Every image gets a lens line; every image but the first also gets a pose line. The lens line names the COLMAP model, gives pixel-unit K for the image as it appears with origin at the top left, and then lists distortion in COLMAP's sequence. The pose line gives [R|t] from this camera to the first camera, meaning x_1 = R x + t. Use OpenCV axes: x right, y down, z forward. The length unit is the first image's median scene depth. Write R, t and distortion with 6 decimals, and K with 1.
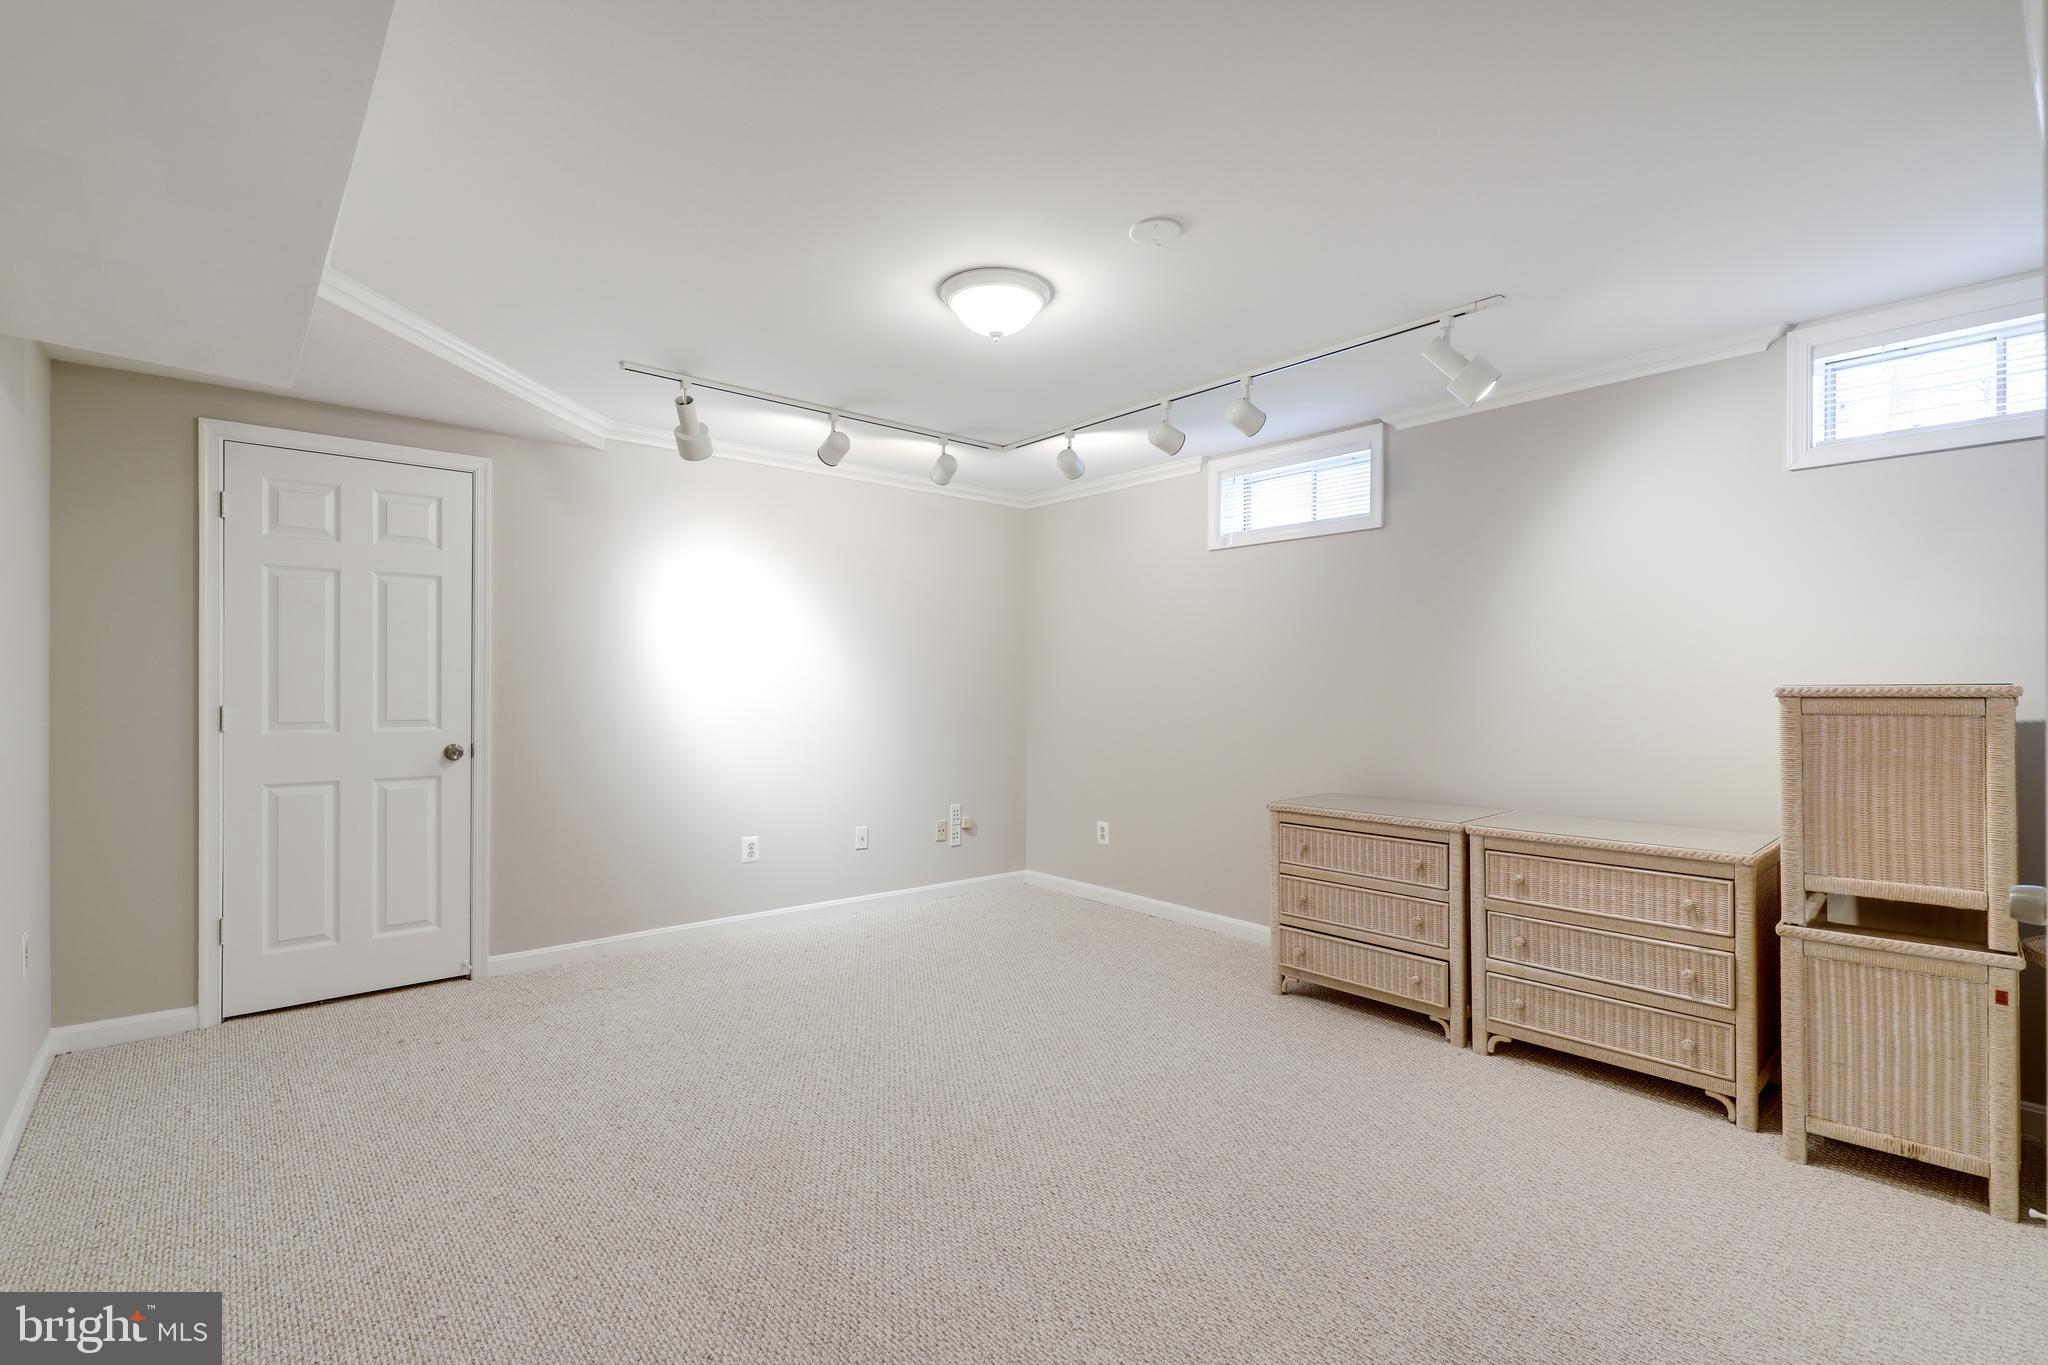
lens RADIAL K [[928.7, 0, 1033.0], [0, 928.7, 689.1], [0, 0, 1]] dist [0.001493, -0.000121]
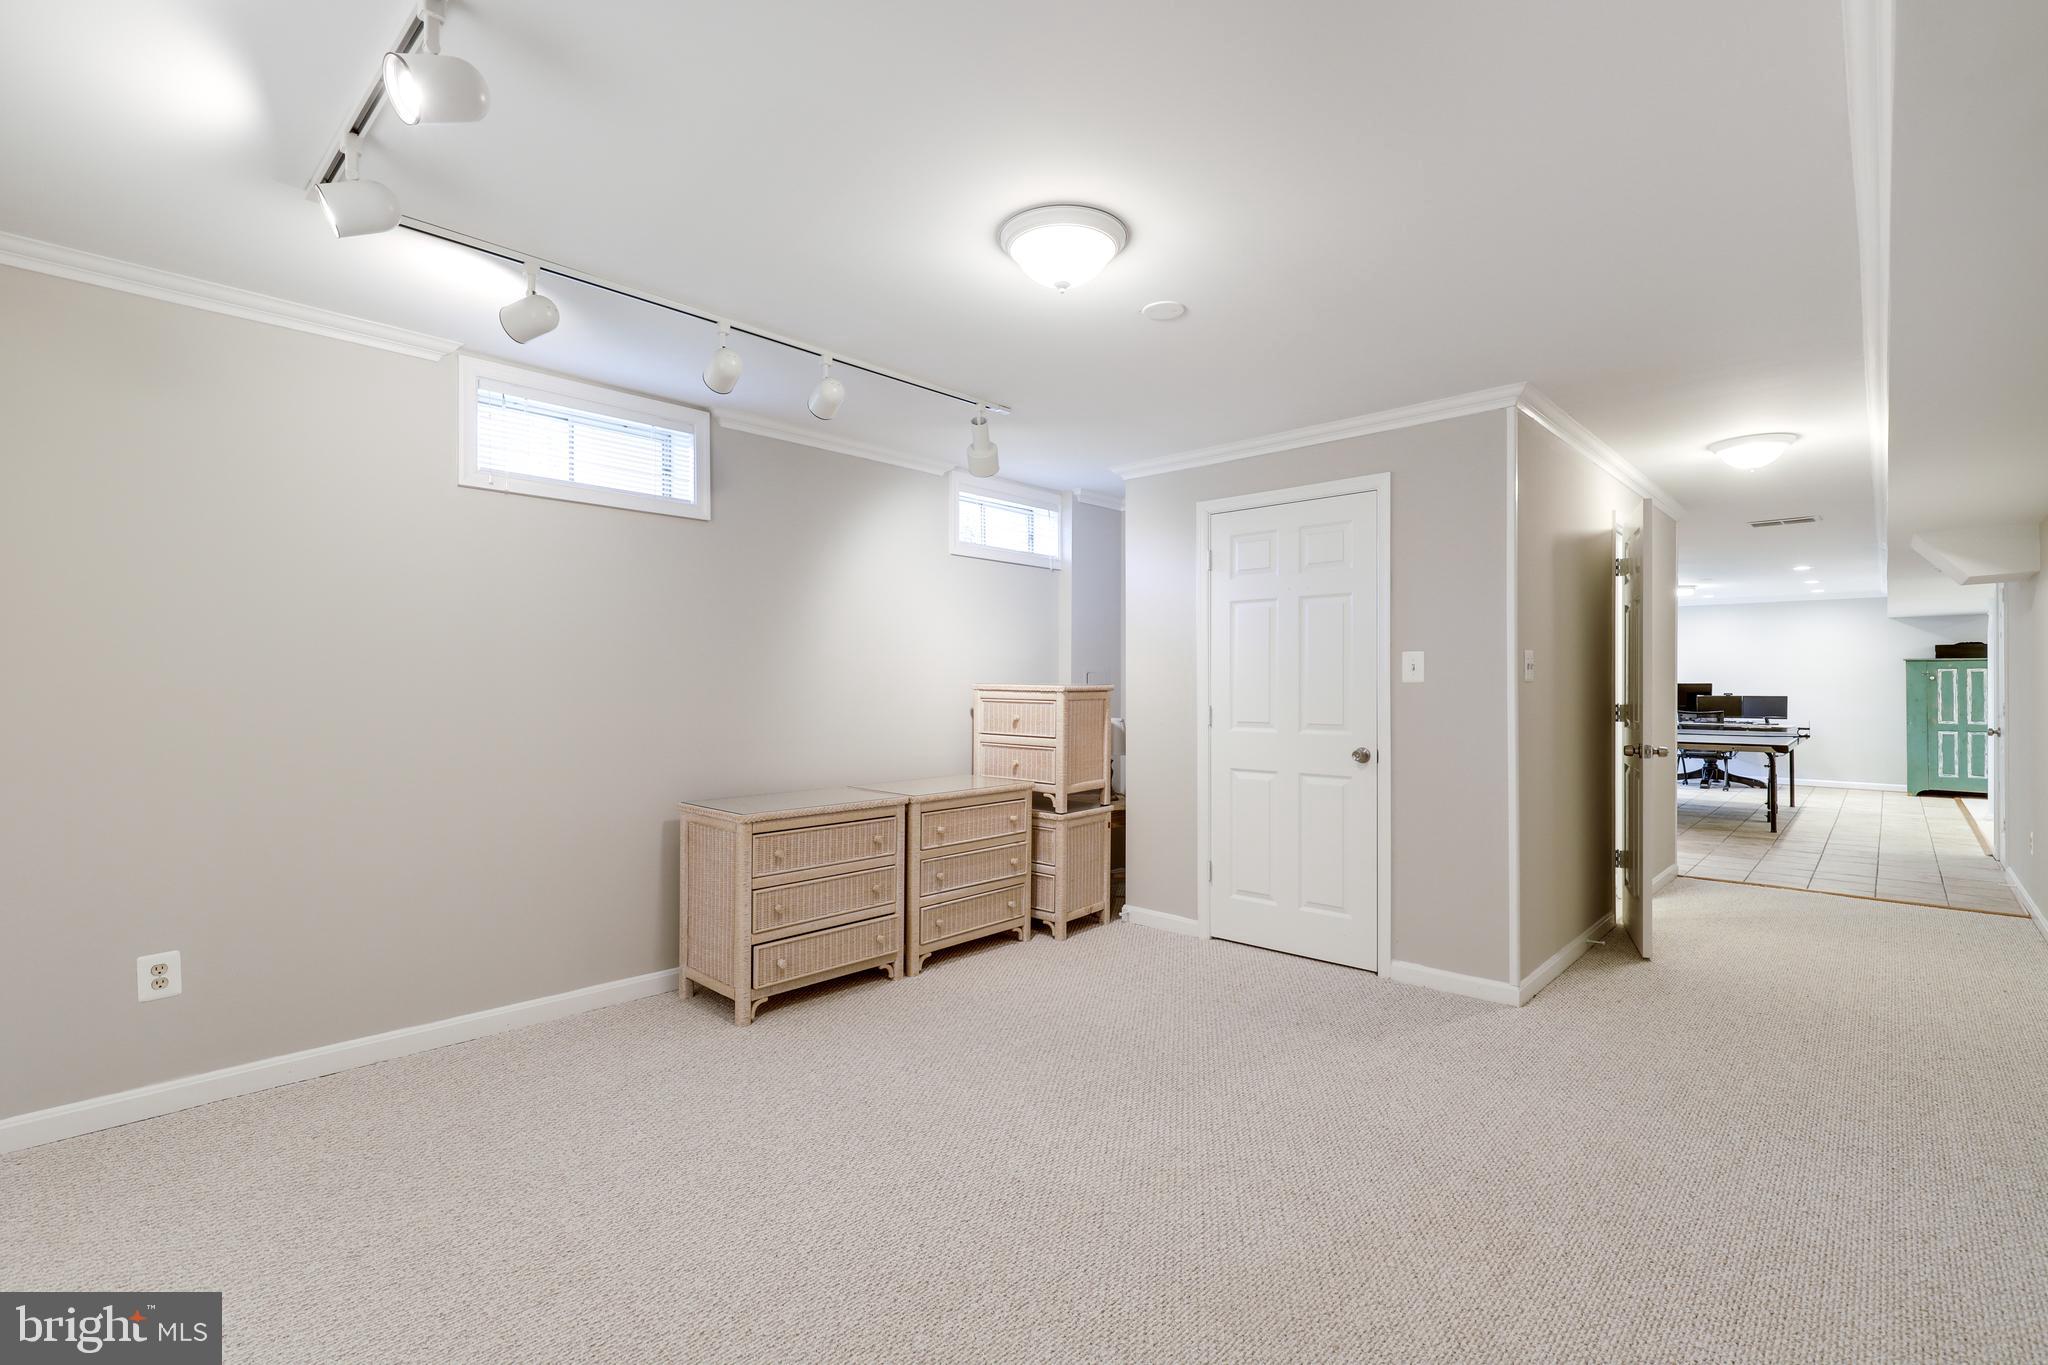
lens RADIAL K [[928.7, 0, 1034.9], [0, 928.7, 676.8], [0, 0, 1]] dist [0.001493, -0.000121]
pose [[-0.111364, 0.005223, 0.993766, -0.737773], [-0.002557, 0.999981, -0.005542, -0.007588], [-0.993776, -0.003158, -0.111349, 0.909135]]
